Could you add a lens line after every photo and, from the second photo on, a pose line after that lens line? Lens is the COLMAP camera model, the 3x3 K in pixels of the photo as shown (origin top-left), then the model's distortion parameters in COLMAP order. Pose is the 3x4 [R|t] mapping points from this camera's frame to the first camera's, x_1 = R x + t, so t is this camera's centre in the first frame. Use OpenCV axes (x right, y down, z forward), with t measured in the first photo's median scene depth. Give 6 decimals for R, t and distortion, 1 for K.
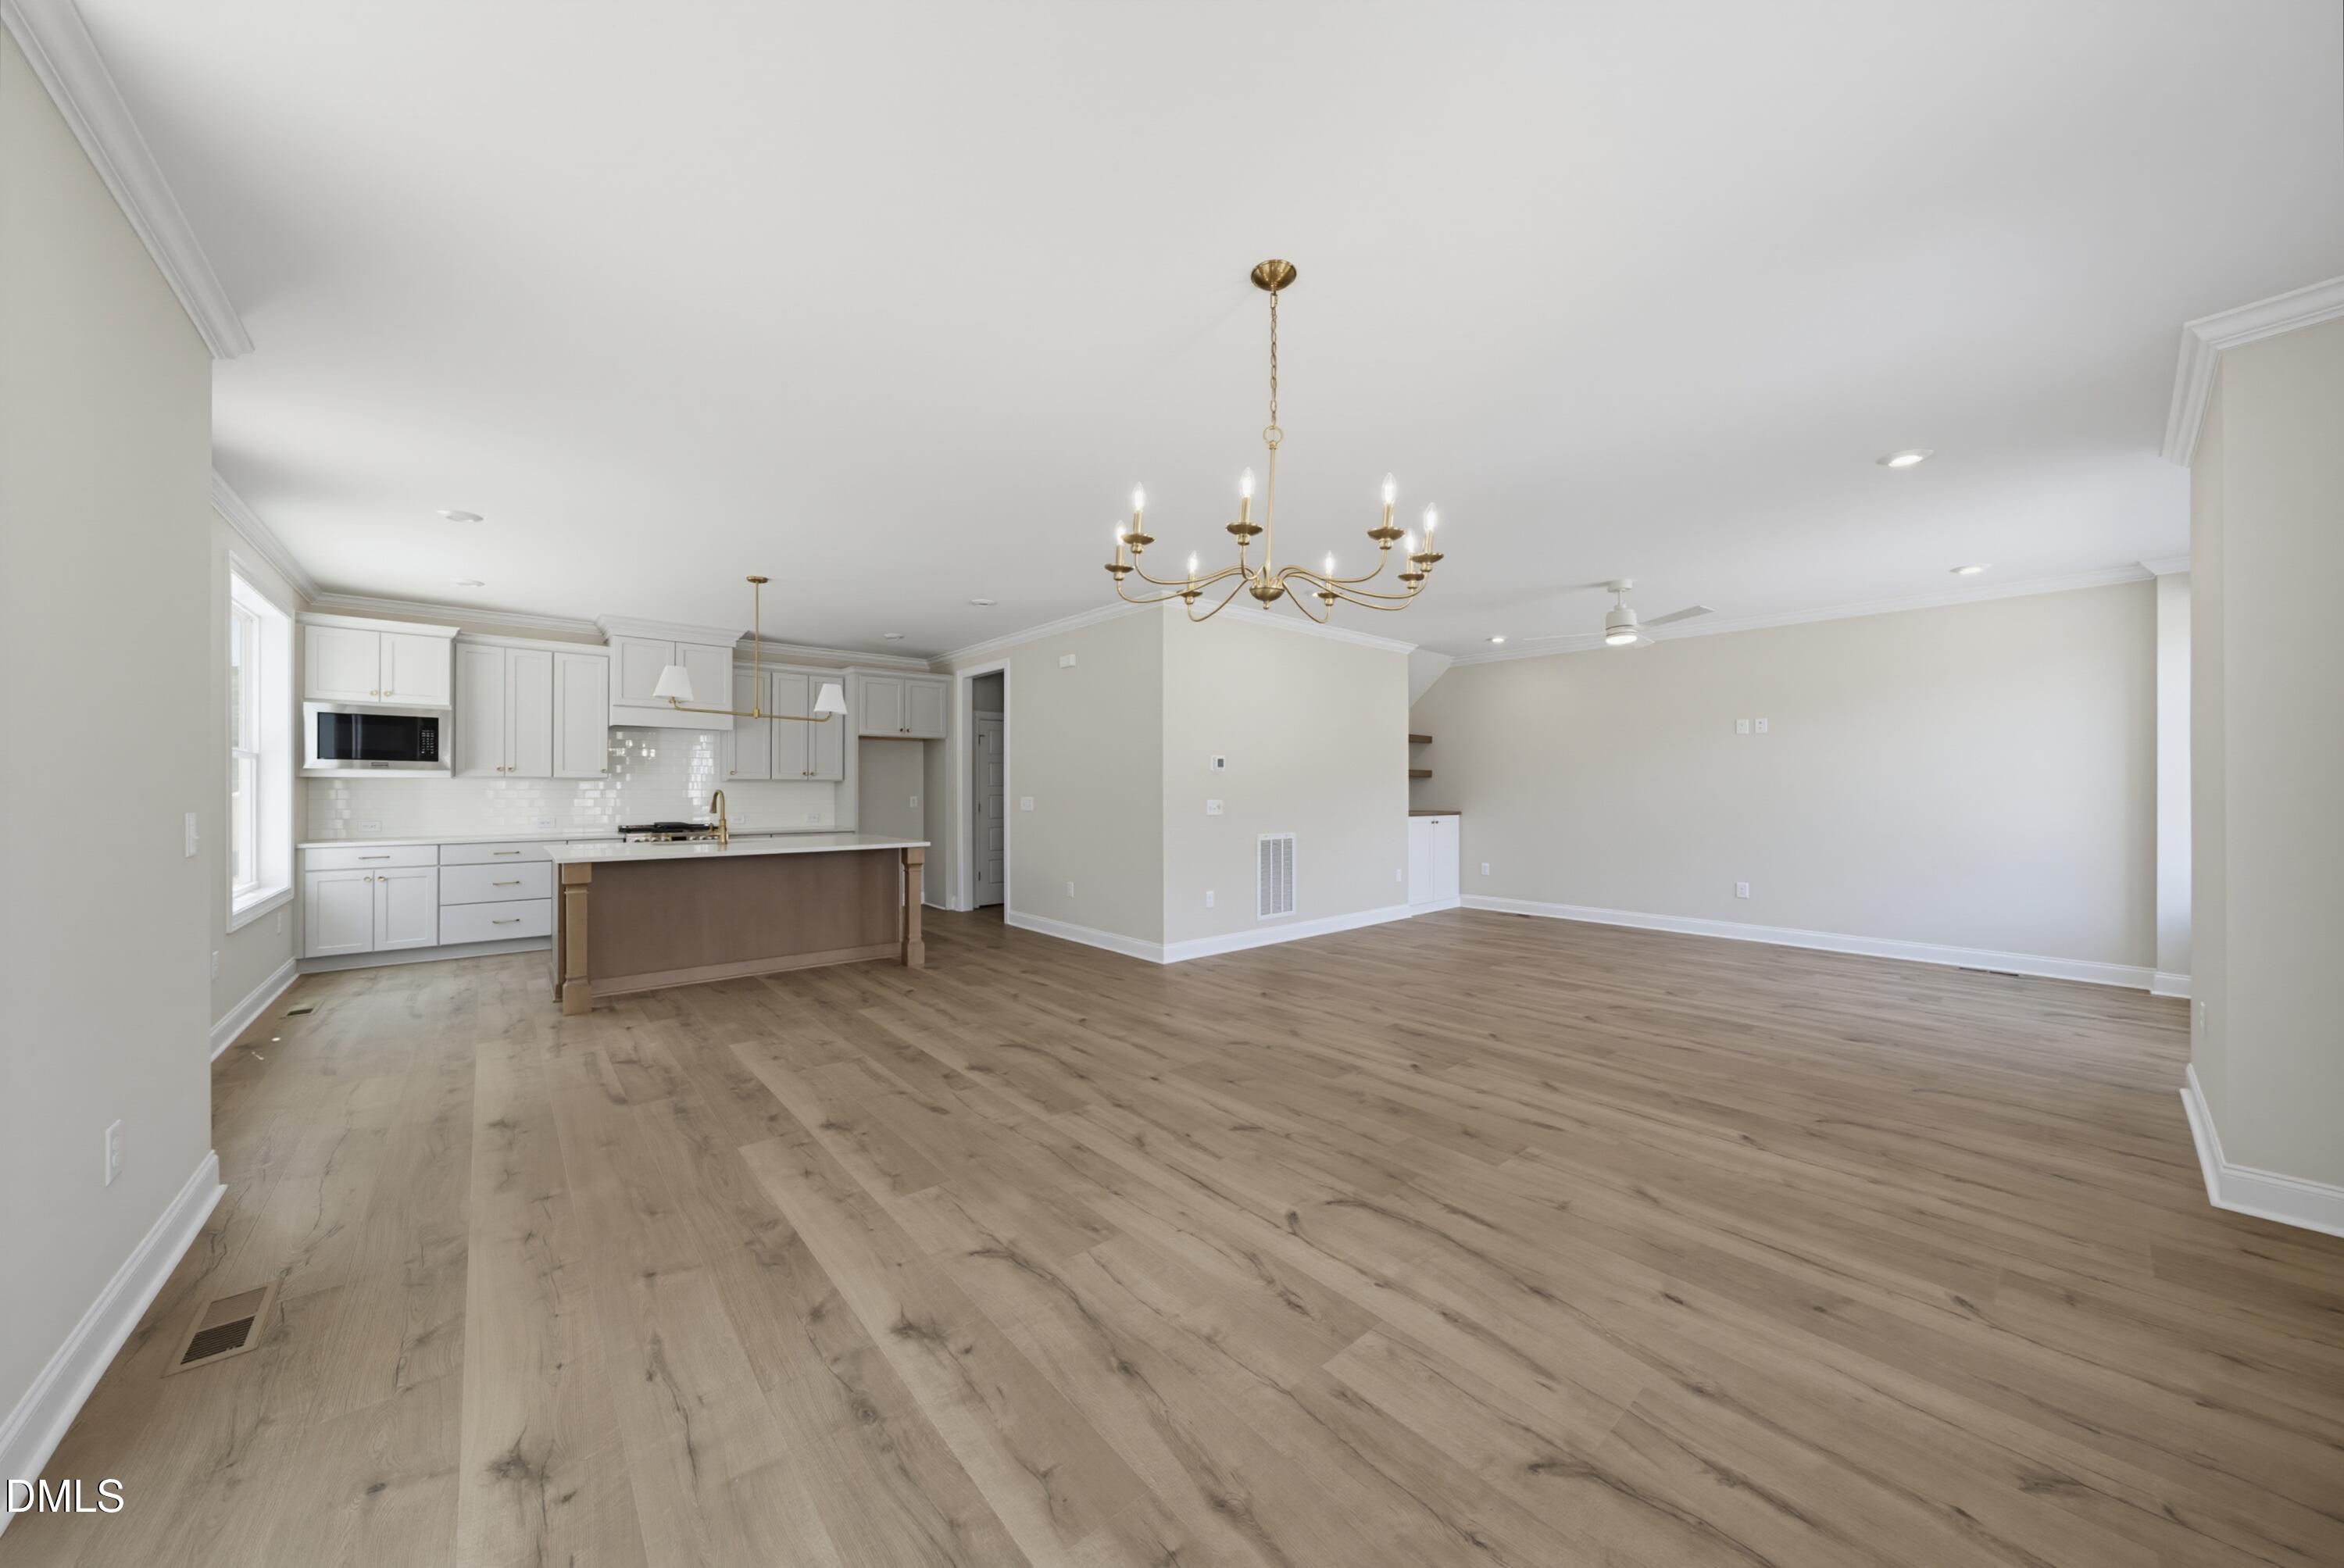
lens RADIAL K [[805.8, 0, 1189.7], [0, 805.8, 785.5], [0, 0, 1]] dist [-0.012972, 0.003350]
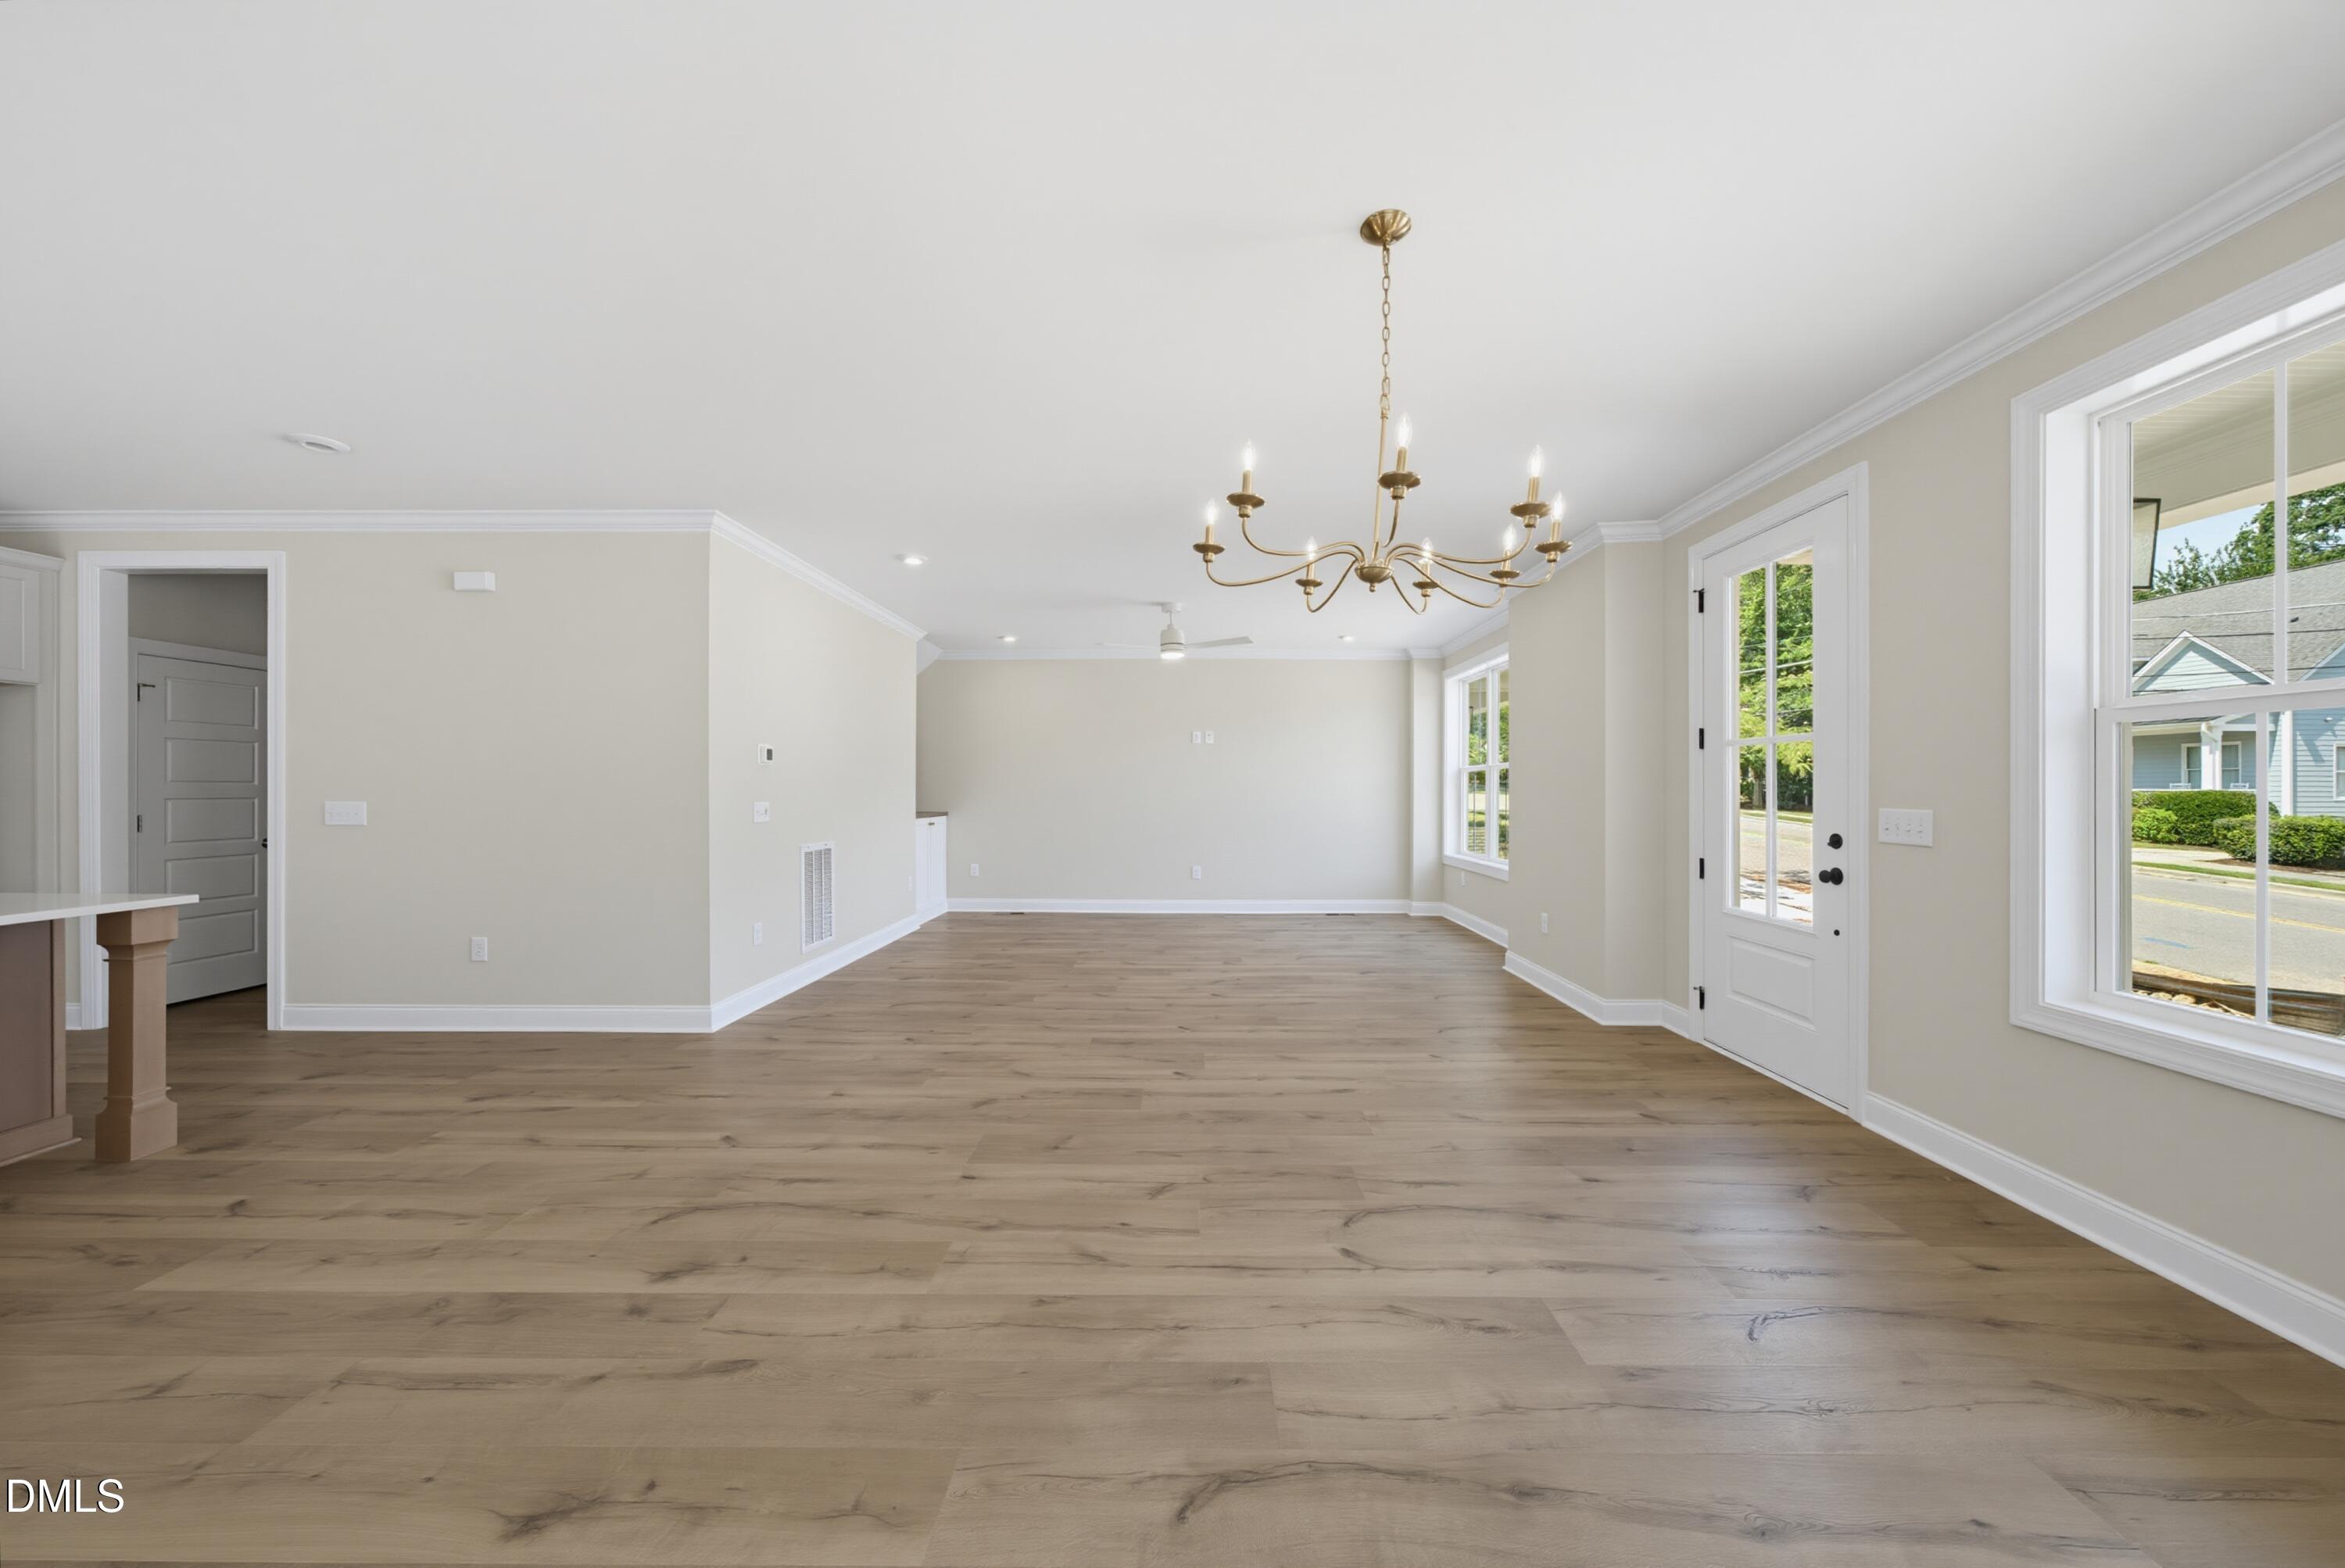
lens RADIAL K [[806.2, 0, 1185.0], [0, 806.2, 786.3], [0, 0, 1]] dist [-0.012972, 0.003350]
pose [[0.664502, 0.004371, 0.747274, -0.423769], [-0.005527, 0.999984, -0.000934, 0.002579], [-0.747266, -0.003510, 0.664515, 0.328578]]
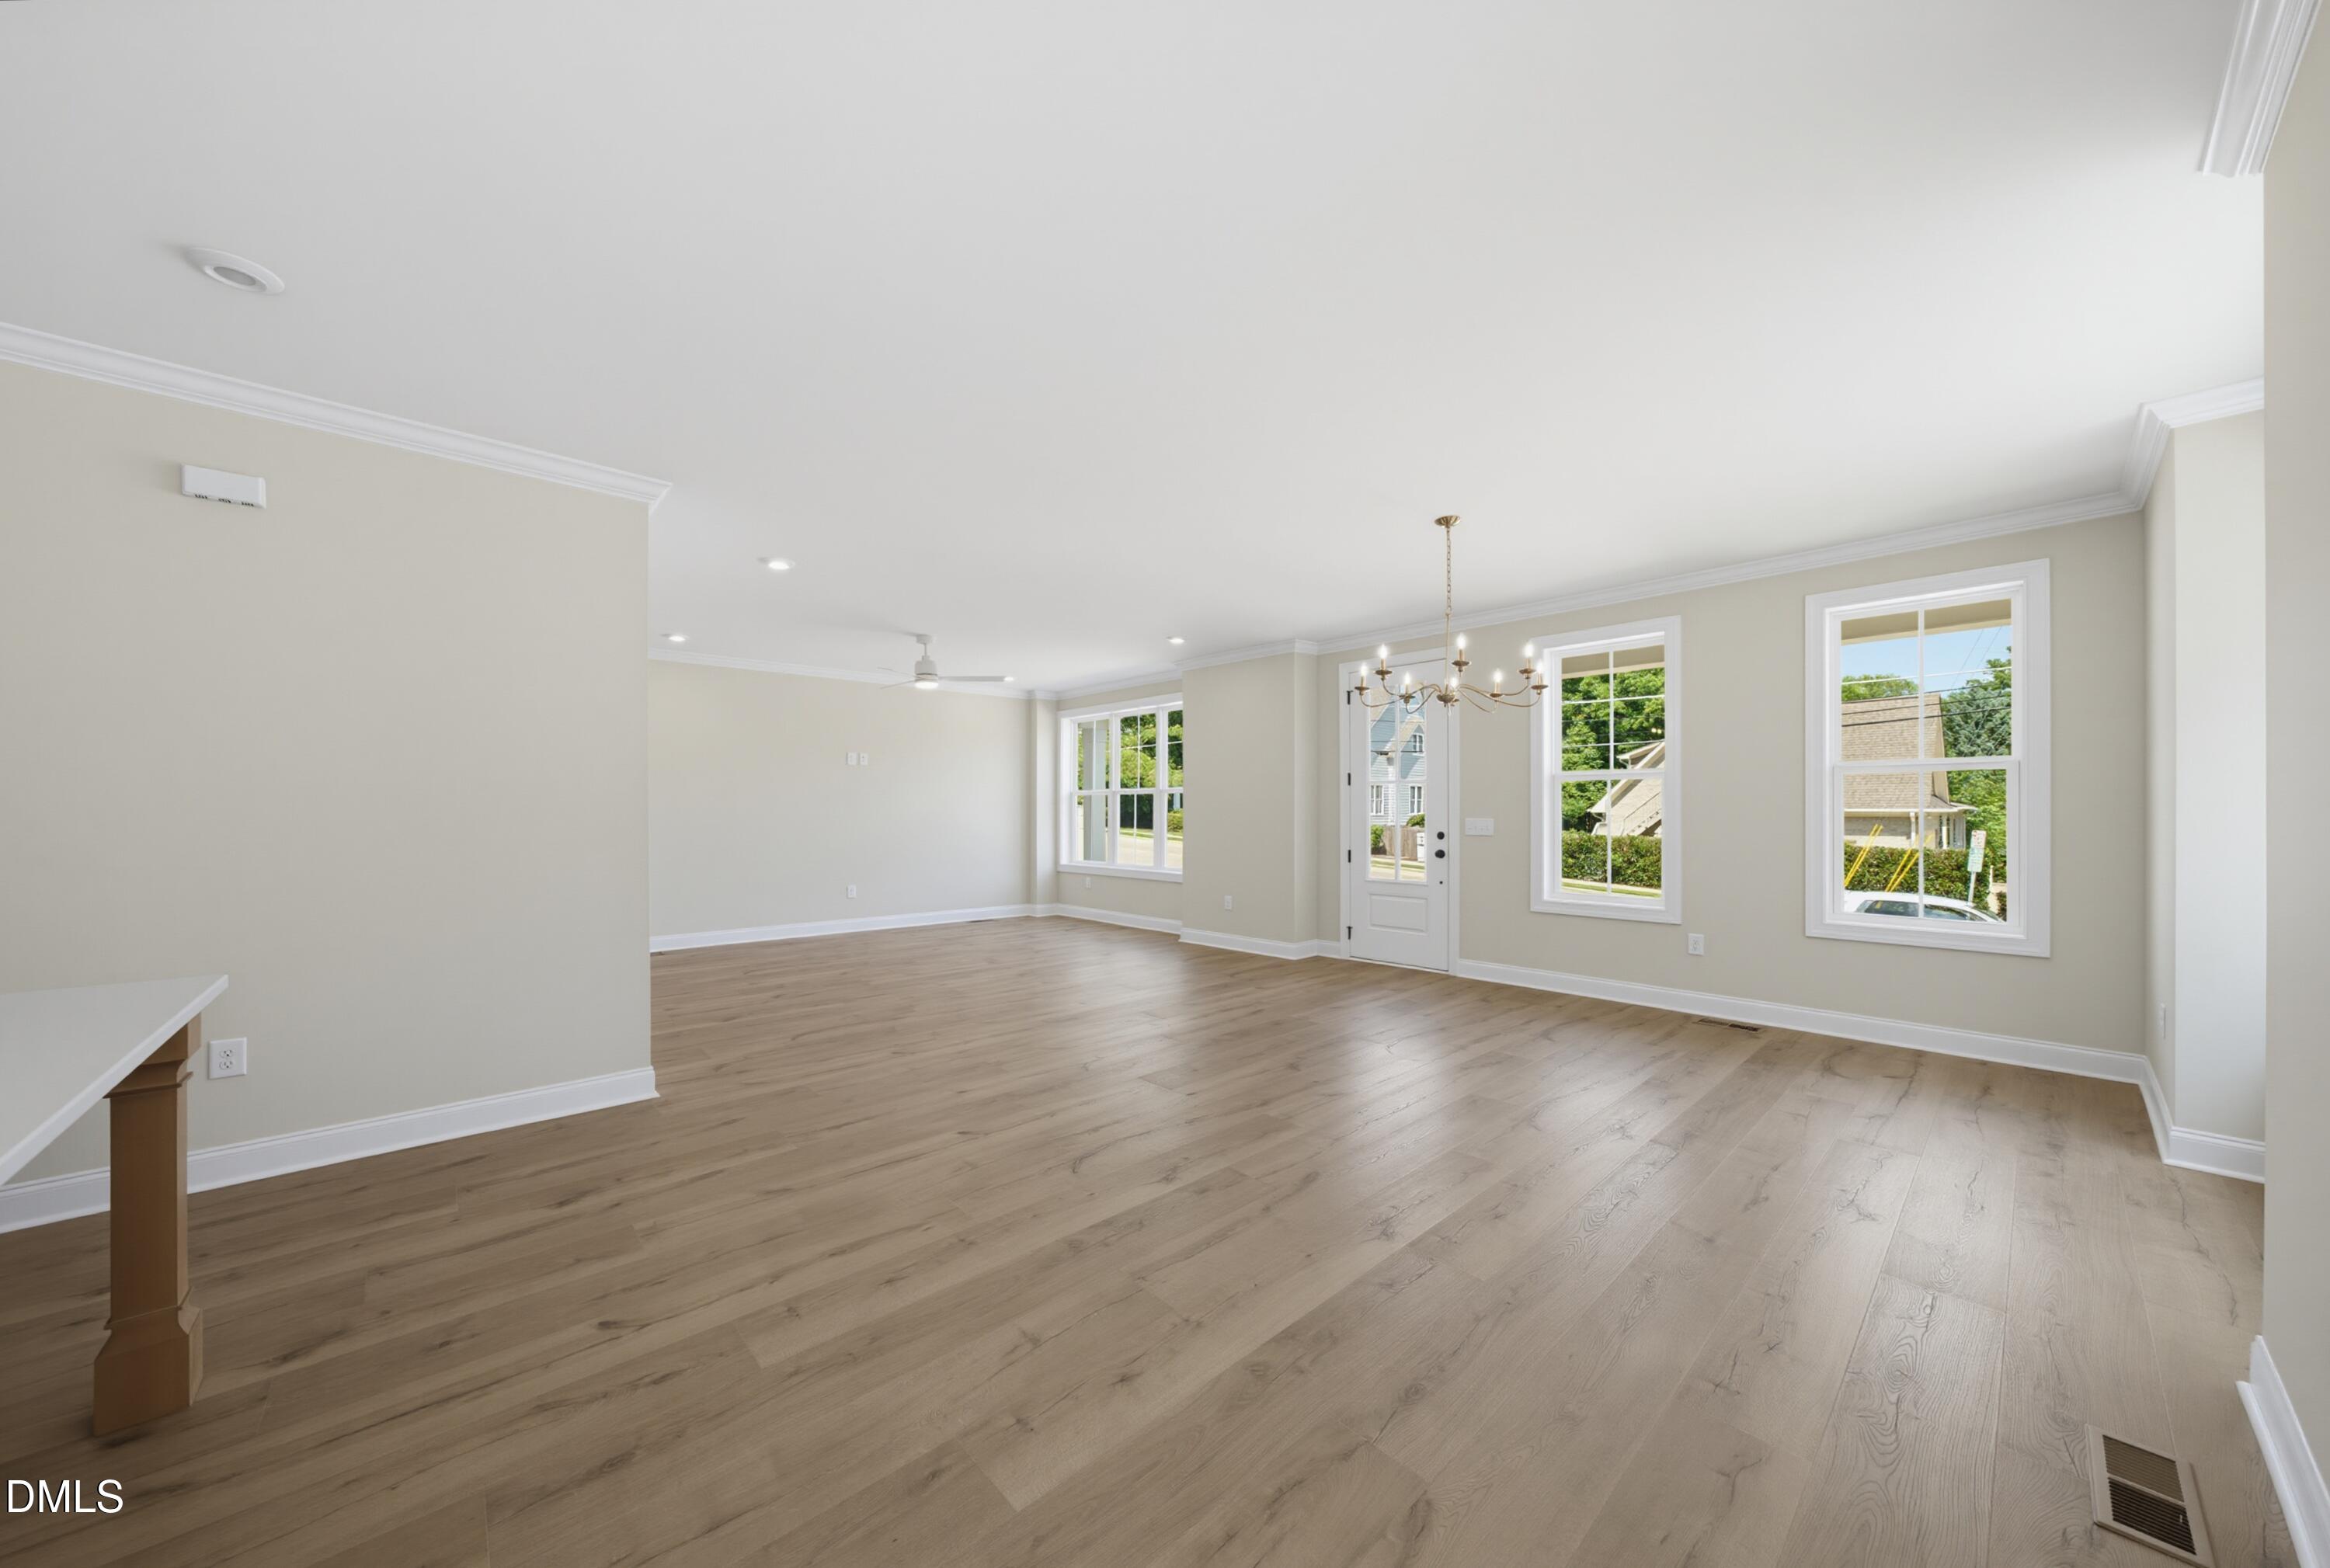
lens RADIAL K [[801.0, 0, 1161.7], [0, 801.0, 800.2], [0, 0, 1]] dist [-0.012972, 0.003350]
pose [[-0.016991, 0.015182, 0.999740, -0.960102], [-0.004695, 0.999872, -0.015263, 0.010209], [-0.999845, -0.004953, -0.016917, 0.962539]]
